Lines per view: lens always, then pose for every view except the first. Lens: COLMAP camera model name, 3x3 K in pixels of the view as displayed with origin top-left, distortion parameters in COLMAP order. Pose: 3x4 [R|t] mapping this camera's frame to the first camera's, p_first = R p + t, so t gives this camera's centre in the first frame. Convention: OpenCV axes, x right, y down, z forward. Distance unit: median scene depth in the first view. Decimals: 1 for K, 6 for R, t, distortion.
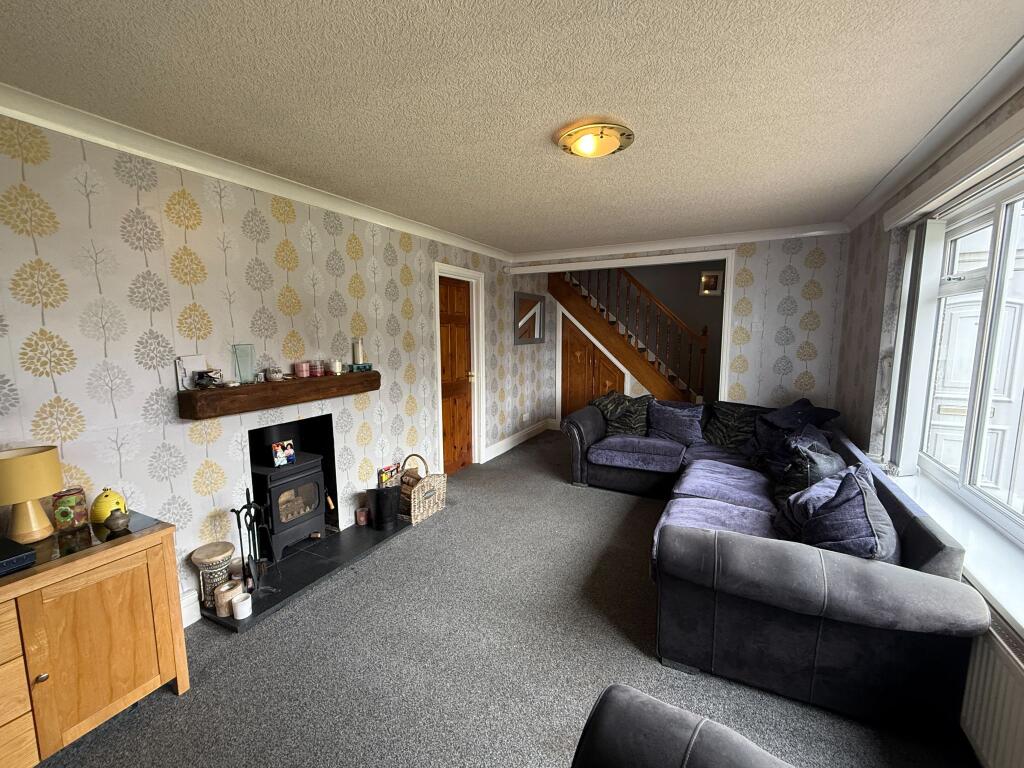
lens RADIAL K [[431.8, 0, 510.6], [0, 431.8, 388.5], [0, 0, 1]] dist [0.001805, 0.000074]
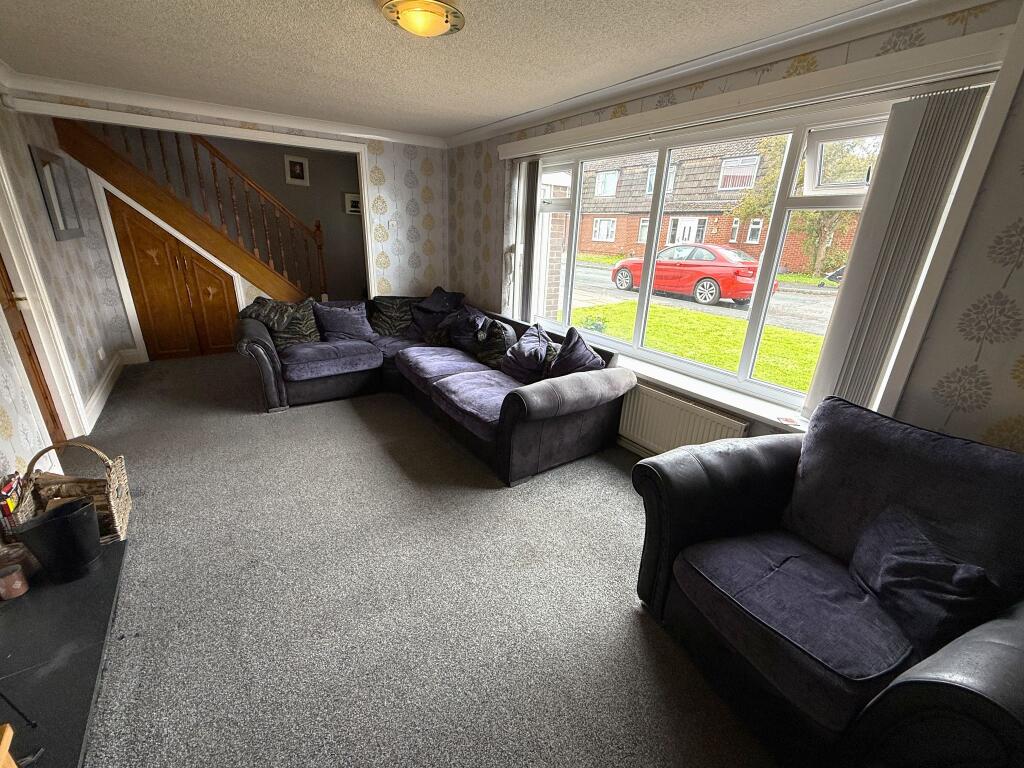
lens RADIAL K [[431.8, 0, 510.6], [0, 431.8, 388.5], [0, 0, 1]] dist [0.001805, 0.000074]
pose [[0.474039, -0.285439, 0.832954, -0.360810], [0.078810, 0.955954, 0.282737, -0.032159], [-0.876970, -0.068383, 0.475655, 0.176899]]
